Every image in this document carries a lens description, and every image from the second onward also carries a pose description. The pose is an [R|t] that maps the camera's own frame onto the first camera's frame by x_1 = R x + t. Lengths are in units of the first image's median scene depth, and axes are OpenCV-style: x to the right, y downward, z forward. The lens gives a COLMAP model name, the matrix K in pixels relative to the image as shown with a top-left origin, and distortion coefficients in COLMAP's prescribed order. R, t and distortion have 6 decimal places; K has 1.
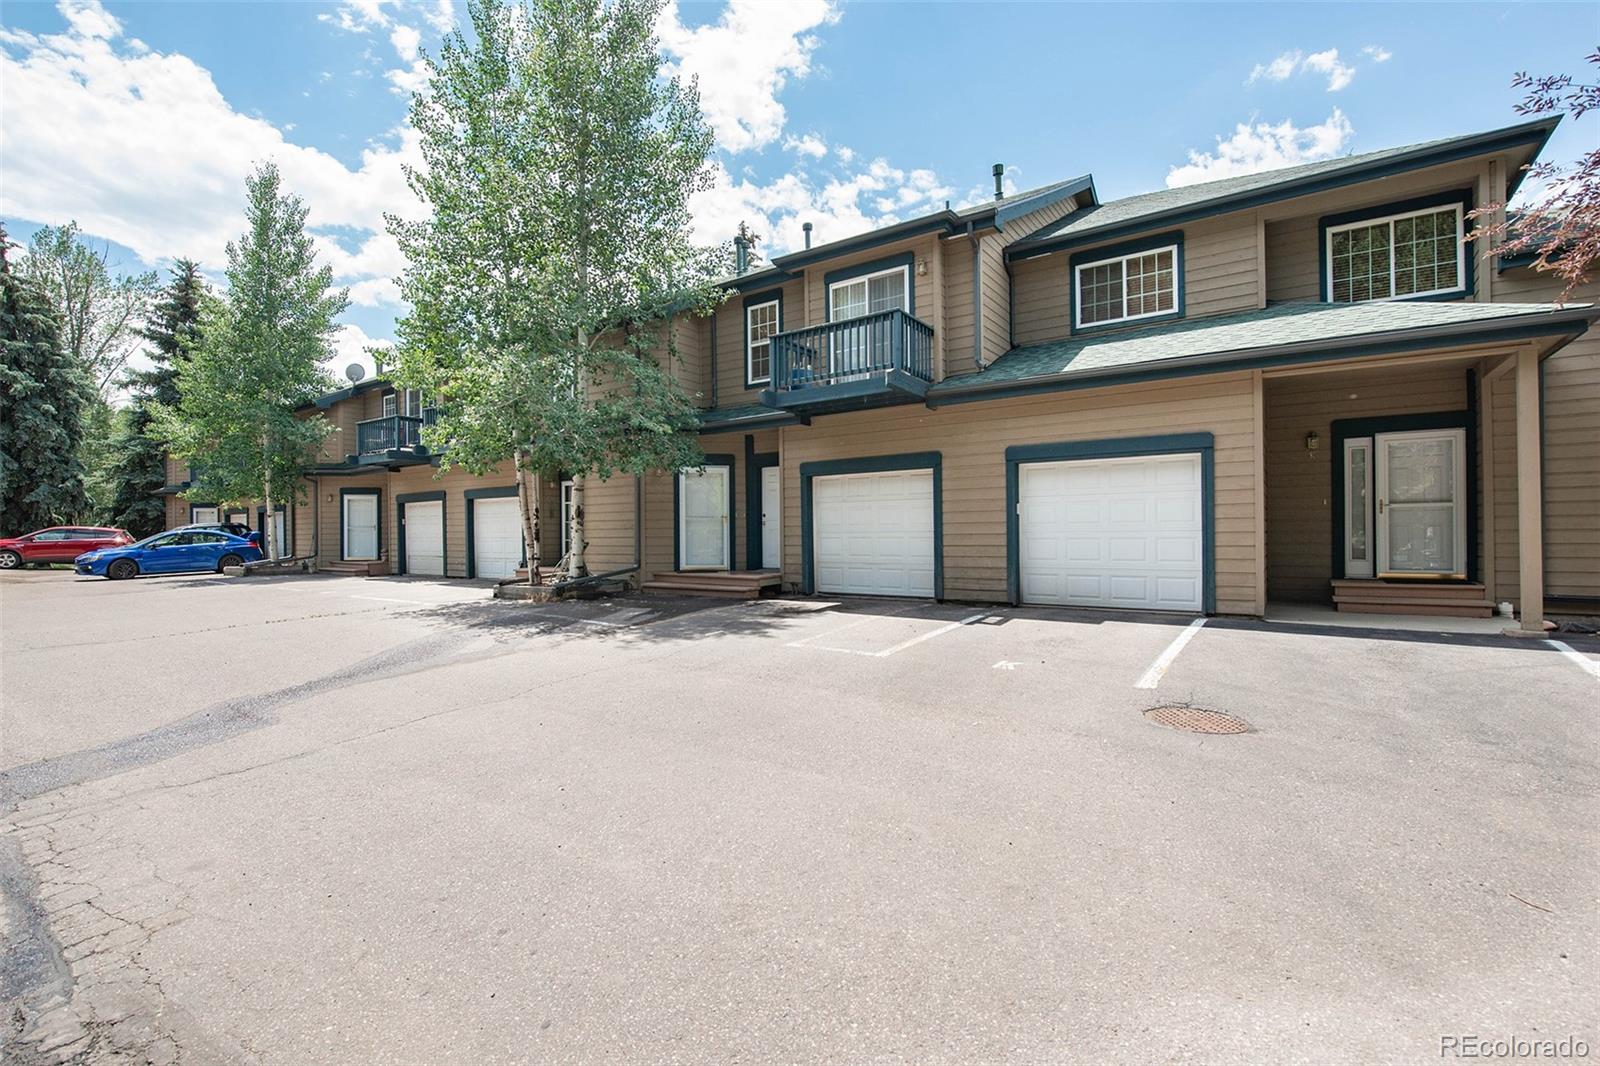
lens RADIAL K [[732.2, 0, 801.2], [0, 732.2, 540.5], [0, 0, 1]] dist [-0.016566, -0.000778]
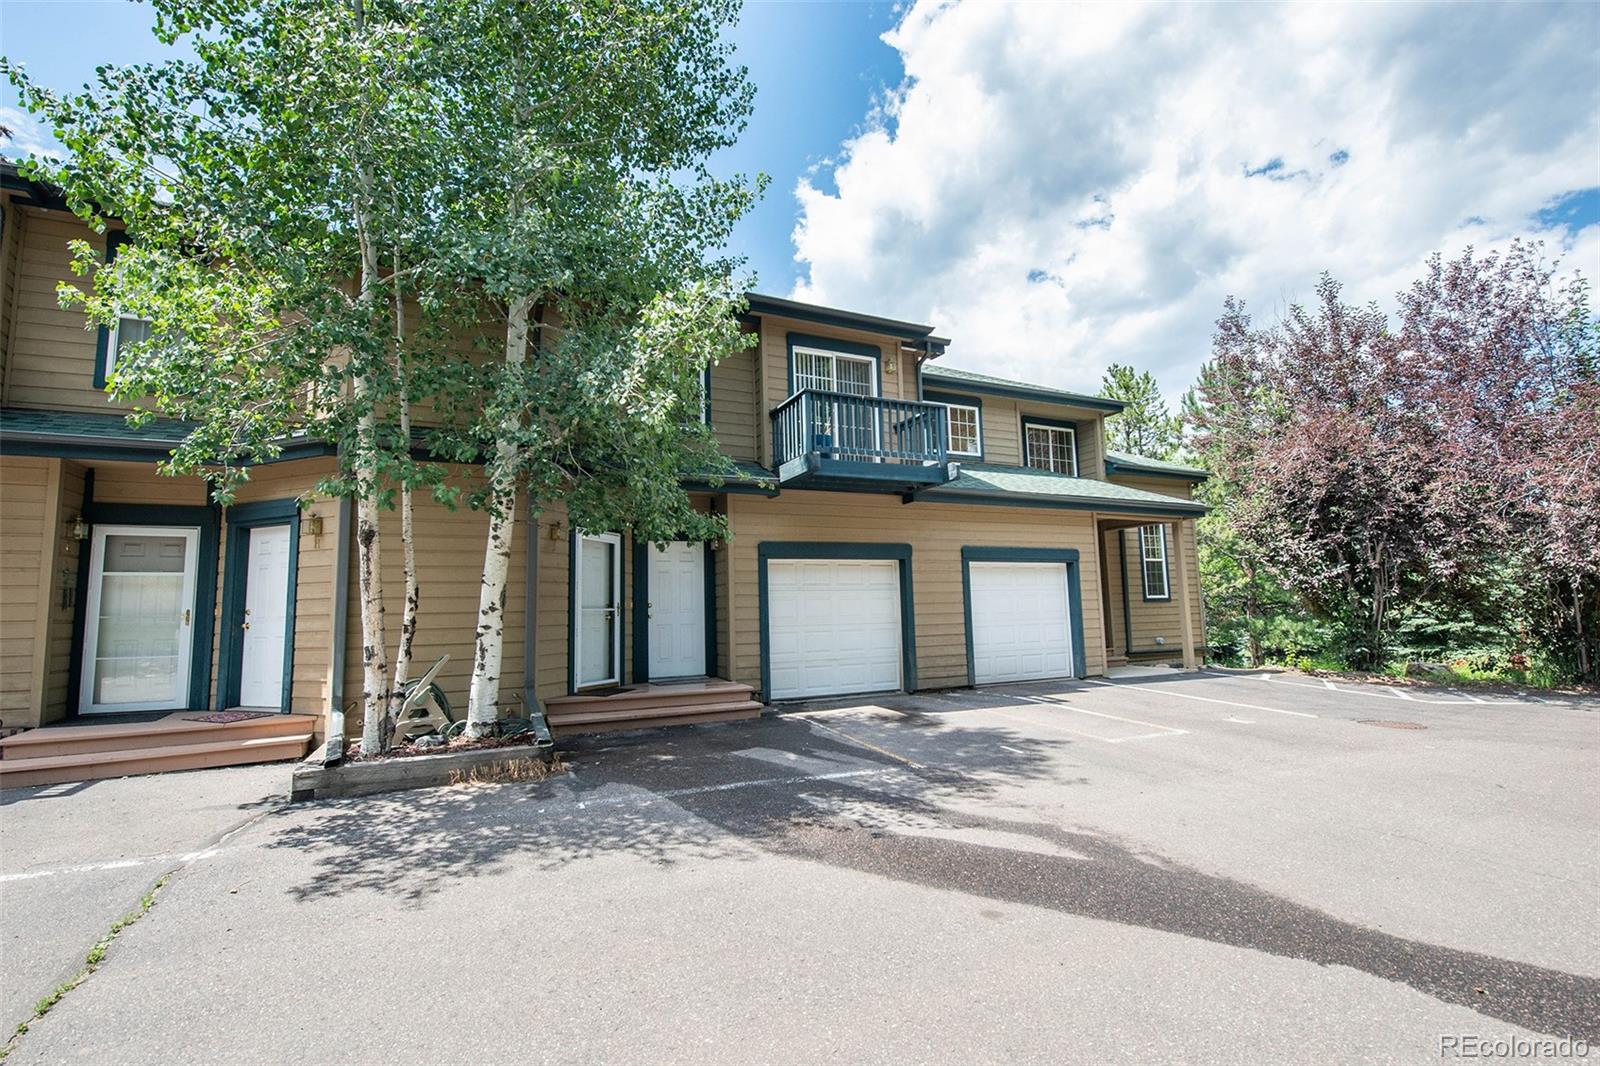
lens RADIAL K [[716.1, 0, 800.0], [0, 716.1, 533.0], [0, 0, 1]] dist [-0.012295, -0.000073]
pose [[0.478870, 0.094422, 0.872793, -0.772692], [0.026303, 0.992210, -0.121772, -0.018862], [-0.877492, 0.081270, 0.472655, 0.662844]]
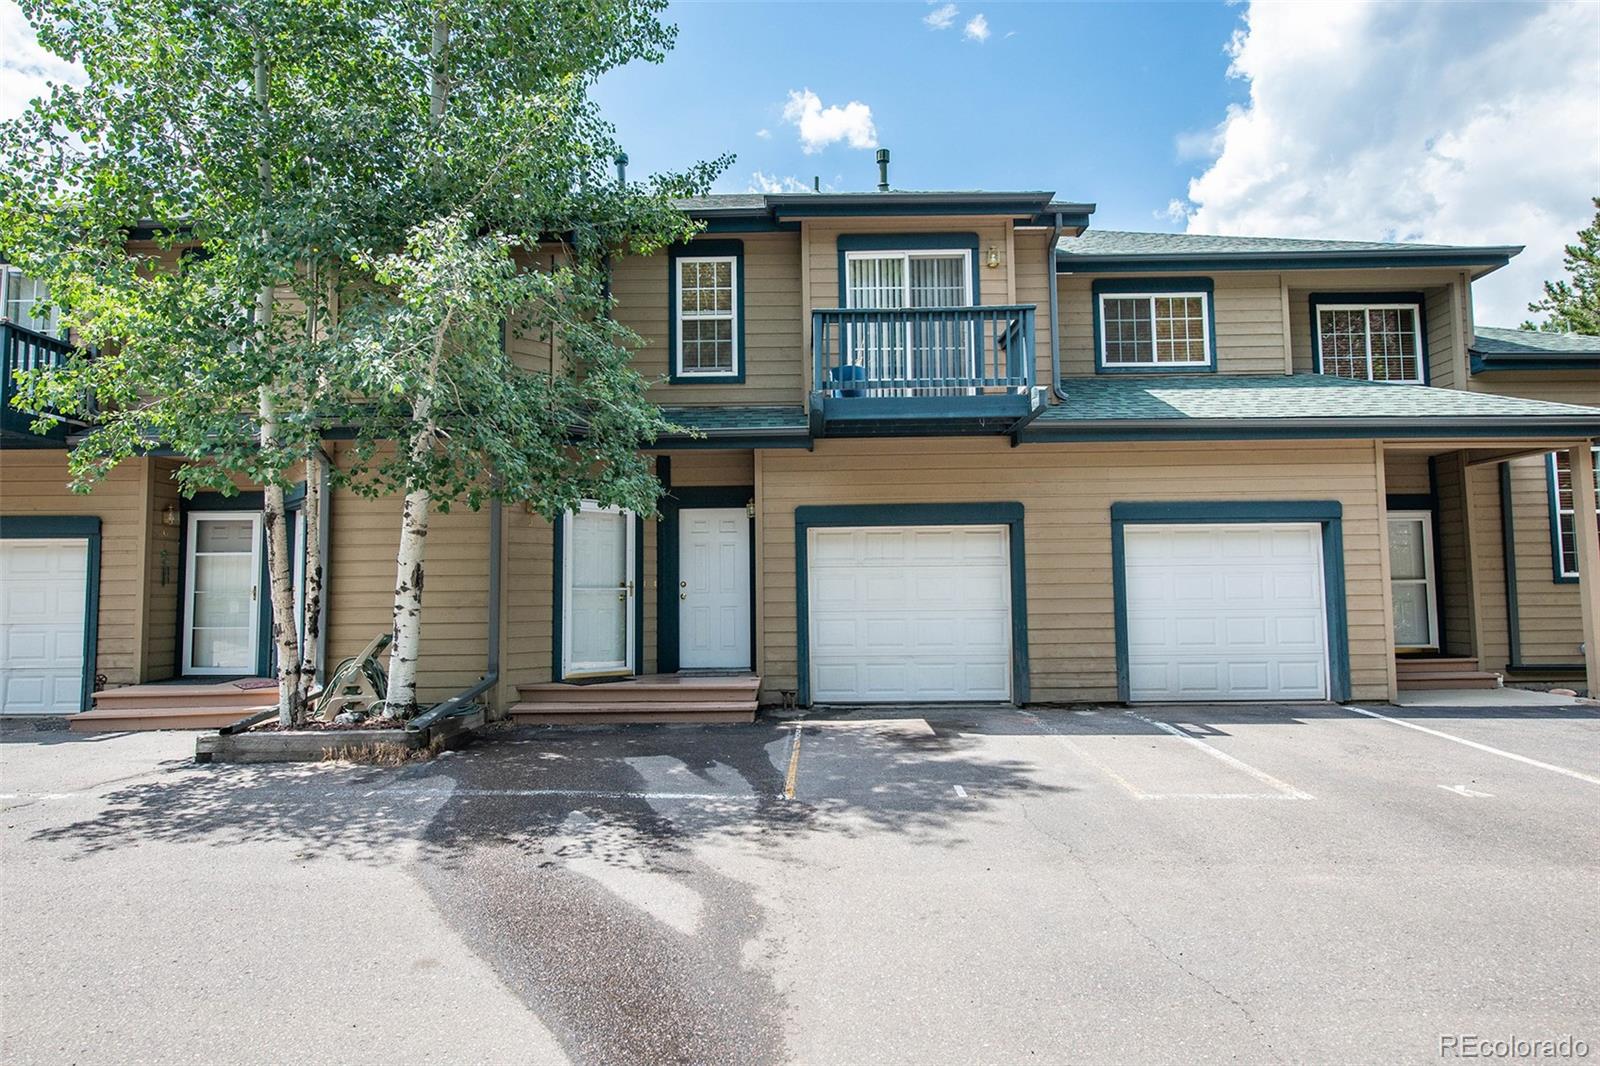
lens RADIAL K [[901.0, 0, 800.0], [0, 901.0, 533.0], [0, 0, 1]] dist [-0.003997, 0.000047]
pose [[0.815802, 0.039484, 0.576982, -0.528018], [0.008014, 0.996799, -0.079545, -0.019745], [-0.578276, 0.069516, 0.812874, 0.388385]]
